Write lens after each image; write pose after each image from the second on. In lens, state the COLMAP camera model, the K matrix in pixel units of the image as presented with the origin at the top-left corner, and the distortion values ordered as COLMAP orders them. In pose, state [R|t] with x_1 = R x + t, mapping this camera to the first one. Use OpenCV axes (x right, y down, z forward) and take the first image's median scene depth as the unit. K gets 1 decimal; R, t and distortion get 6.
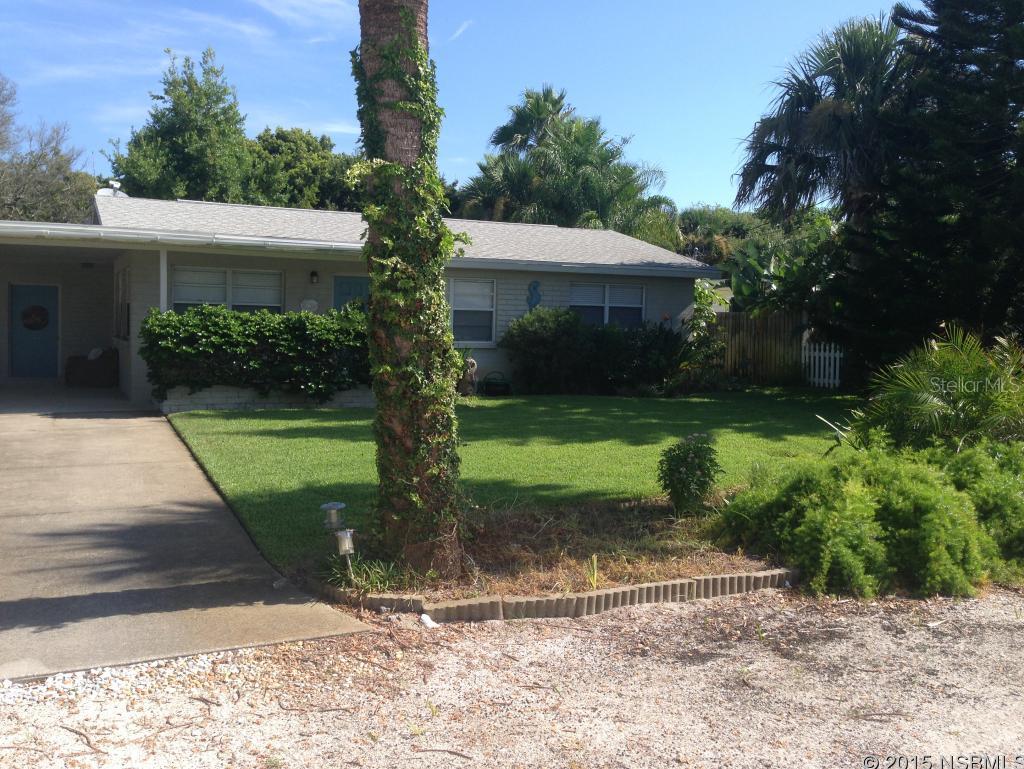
lens RADIAL K [[958.2, 0, 520.4], [0, 958.2, 379.8], [0, 0, 1]] dist [0.024062, 0.000000]
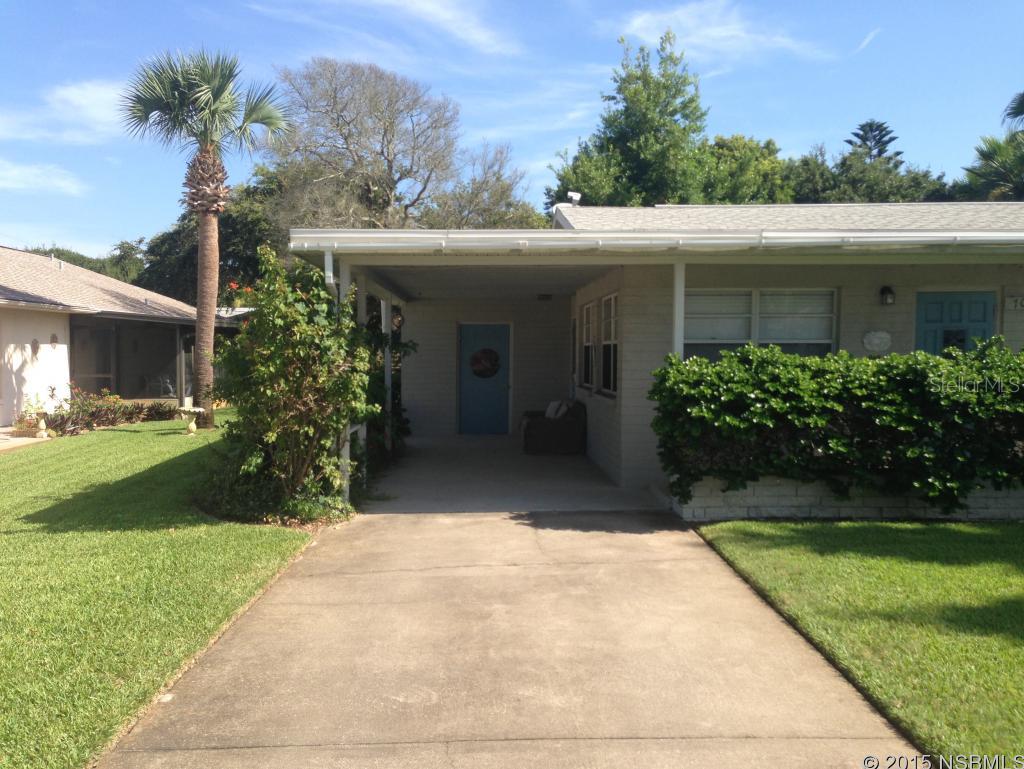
lens RADIAL K [[958.2, 0, 511.4], [0, 958.2, 385.8], [0, 0, 1]] dist [0.024062, 0.000000]
pose [[0.915171, -0.005204, -0.403032, -0.177437], [-0.004677, 0.999712, -0.023530, -0.030081], [0.403038, 0.023419, 0.914883, 0.302925]]
